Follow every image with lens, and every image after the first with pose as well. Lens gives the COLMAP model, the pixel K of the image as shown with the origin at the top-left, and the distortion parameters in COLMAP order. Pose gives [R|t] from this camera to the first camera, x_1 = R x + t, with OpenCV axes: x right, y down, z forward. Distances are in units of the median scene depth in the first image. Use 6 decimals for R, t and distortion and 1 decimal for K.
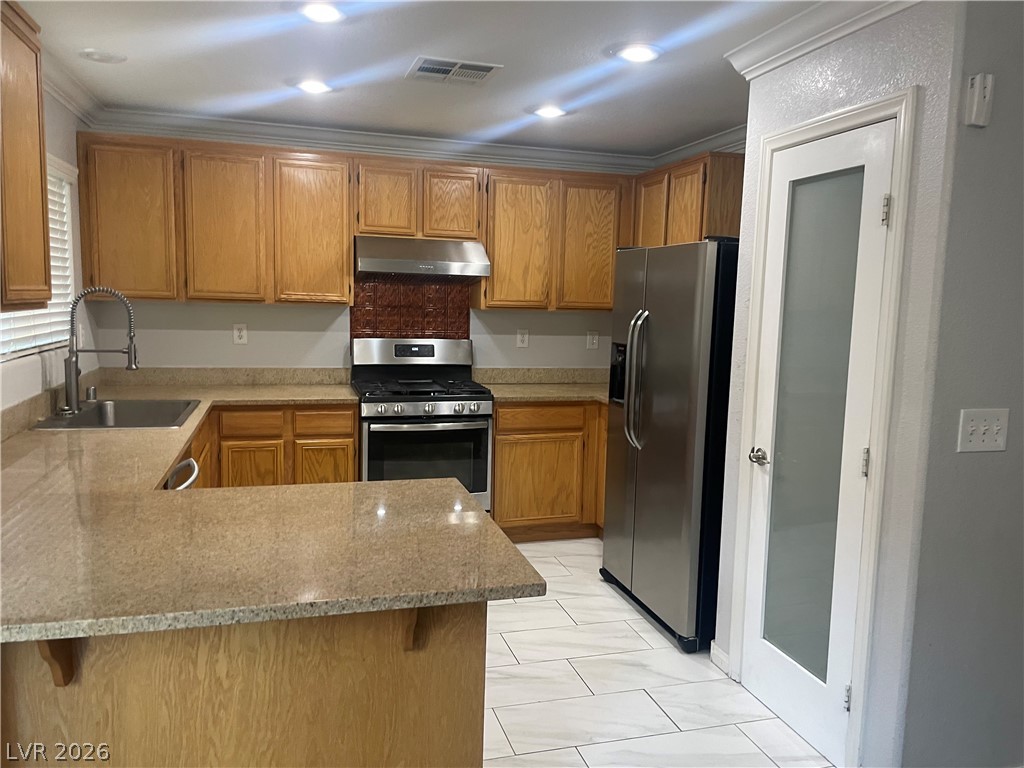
lens RADIAL K [[775.2, 0, 513.2], [0, 775.2, 385.0], [0, 0, 1]] dist [0.053715, -0.055474]
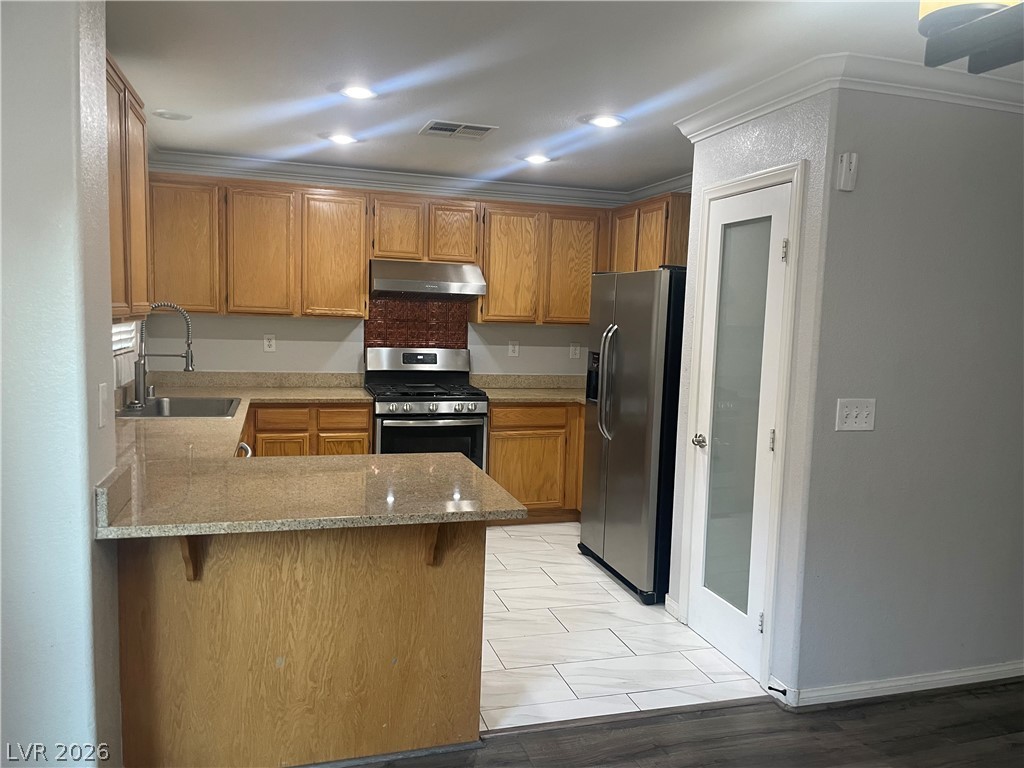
lens RADIAL K [[775.2, 0, 511.9], [0, 775.2, 386.5], [0, 0, 1]] dist [0.053715, -0.055474]
pose [[0.999943, 0.005588, 0.009149, -0.000834], [-0.005424, 0.999826, -0.017870, 0.024993], [-0.009247, 0.017820, 0.999798, -0.226716]]
